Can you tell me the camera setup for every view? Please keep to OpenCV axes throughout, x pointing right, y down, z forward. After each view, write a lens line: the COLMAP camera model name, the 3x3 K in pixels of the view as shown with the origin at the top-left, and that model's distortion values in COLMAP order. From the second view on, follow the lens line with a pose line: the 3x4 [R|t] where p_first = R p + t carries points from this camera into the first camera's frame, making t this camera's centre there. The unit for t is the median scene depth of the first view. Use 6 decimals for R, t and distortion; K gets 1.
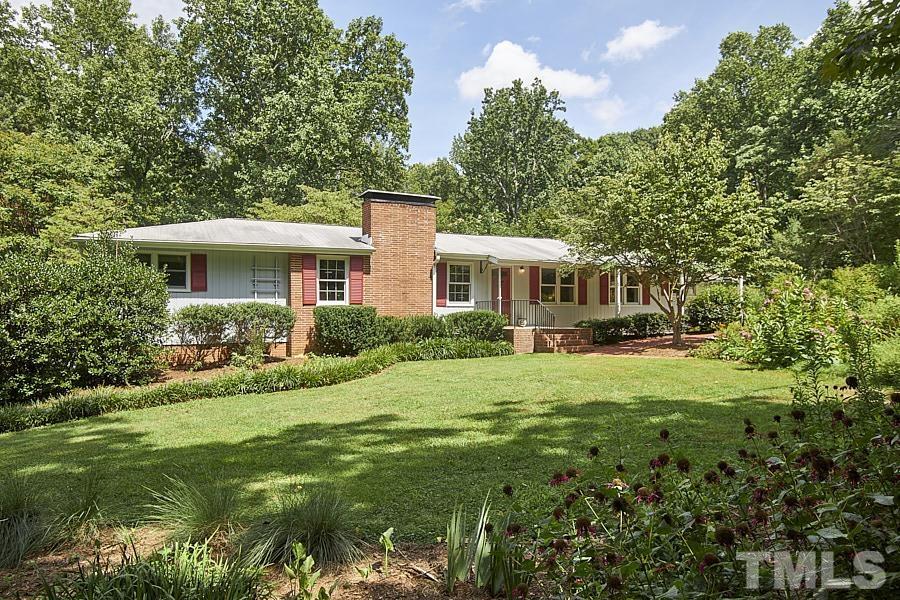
lens RADIAL K [[601.4, 0, 450.0], [0, 601.4, 300.0], [0, 0, 1]] dist [0.000457, 0.000557]
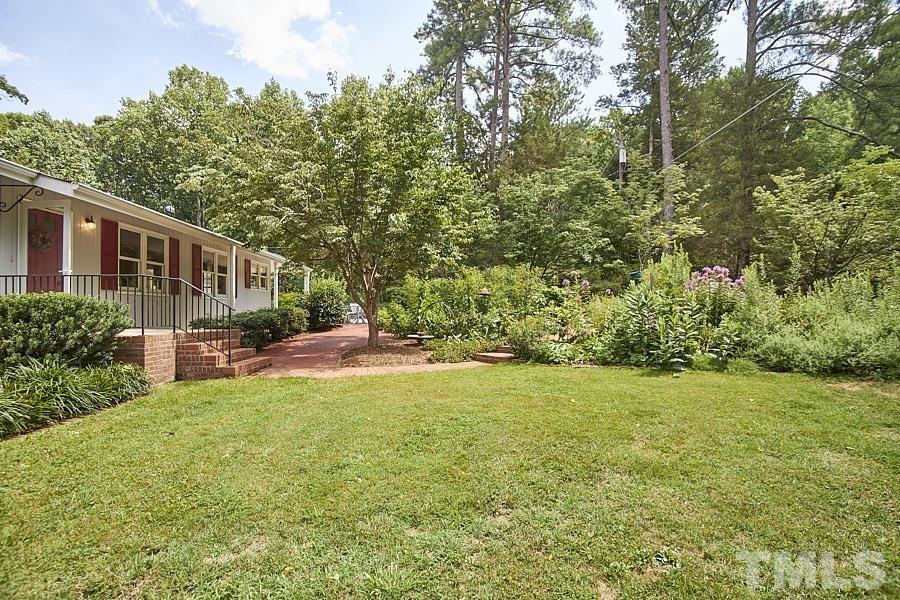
lens RADIAL K [[439.2, 0, 450.0], [0, 439.2, 300.0], [0, 0, 1]] dist [-0.001835, -0.000559]
pose [[0.463607, 0.028448, 0.885584, -0.087927], [-0.023222, 0.999531, -0.019951, 0.020964], [-0.885737, -0.011316, 0.464050, 0.624551]]
